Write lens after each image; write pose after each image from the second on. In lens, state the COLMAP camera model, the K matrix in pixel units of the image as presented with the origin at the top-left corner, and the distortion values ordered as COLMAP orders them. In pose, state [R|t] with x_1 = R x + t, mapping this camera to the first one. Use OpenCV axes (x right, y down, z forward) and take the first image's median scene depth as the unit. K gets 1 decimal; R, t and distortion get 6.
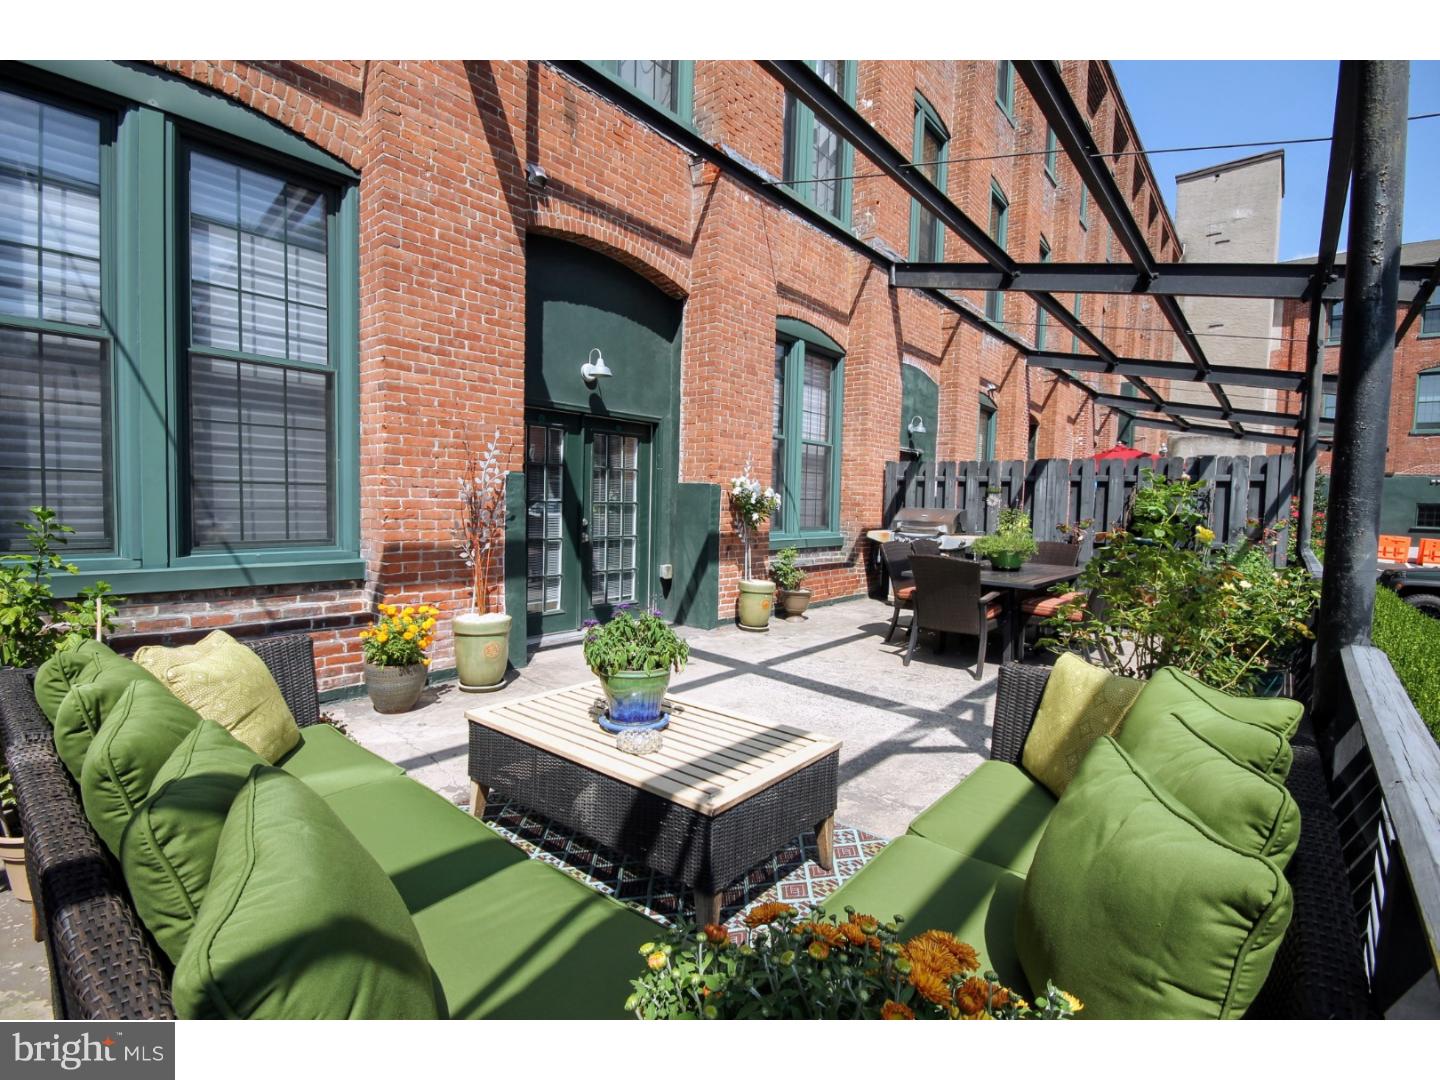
lens RADIAL K [[774.4, 0, 637.8], [0, 774.4, 543.9], [0, 0, 1]] dist [-0.003984, -0.003314]
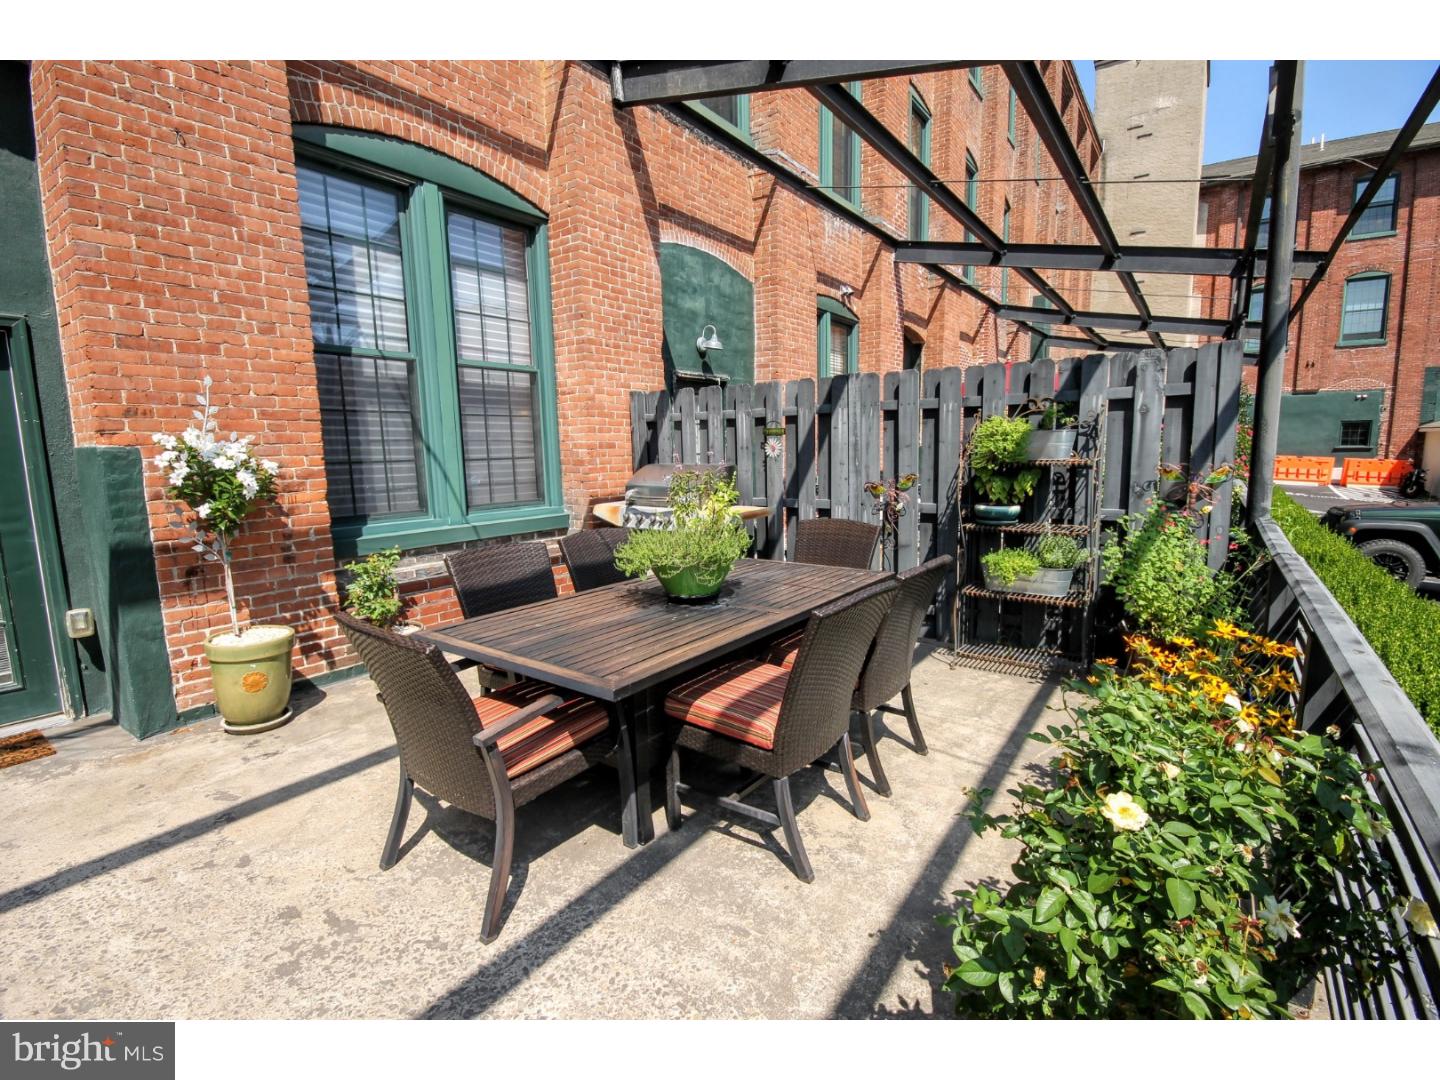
lens RADIAL K [[673.9, 0, 725.1], [0, 673.9, 538.4], [0, 0, 1]] dist [0.003372, -0.009675]
pose [[0.995508, -0.057682, 0.075071, 0.437289], [0.051794, 0.995596, 0.078141, -0.032949], [-0.079248, -0.073902, 0.994112, 0.540590]]
